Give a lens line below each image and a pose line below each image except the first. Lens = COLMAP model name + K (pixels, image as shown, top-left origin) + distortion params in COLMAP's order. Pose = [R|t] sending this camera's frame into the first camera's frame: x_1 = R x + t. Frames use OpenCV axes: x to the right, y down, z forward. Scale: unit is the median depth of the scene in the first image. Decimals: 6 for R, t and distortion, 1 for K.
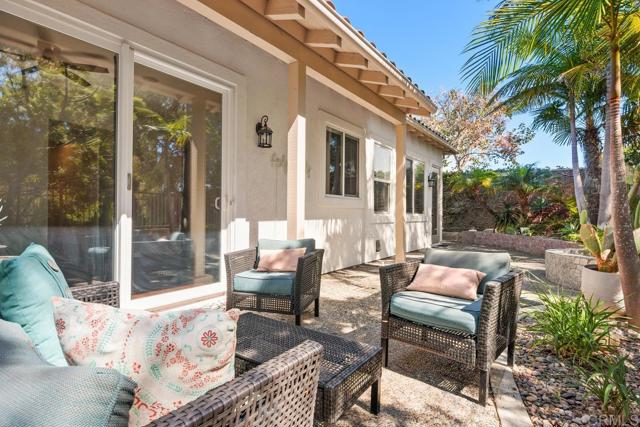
lens RADIAL K [[327.2, 0, 318.8], [0, 327.2, 214.1], [0, 0, 1]] dist [-0.004880, -0.000809]
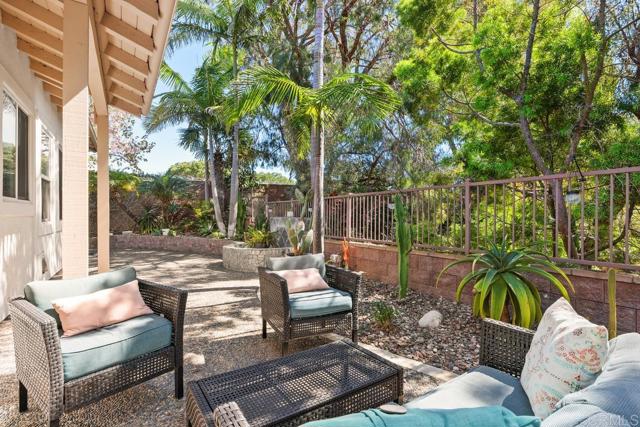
lens RADIAL K [[307.0, 0, 320.1], [0, 307.0, 213.4], [0, 0, 1]] dist [-0.008421, -0.000407]
pose [[0.351693, -0.004423, 0.936105, -0.254988], [0.001714, 0.999990, 0.004081, -0.023543], [-0.936114, 0.000170, 0.351697, 0.175544]]
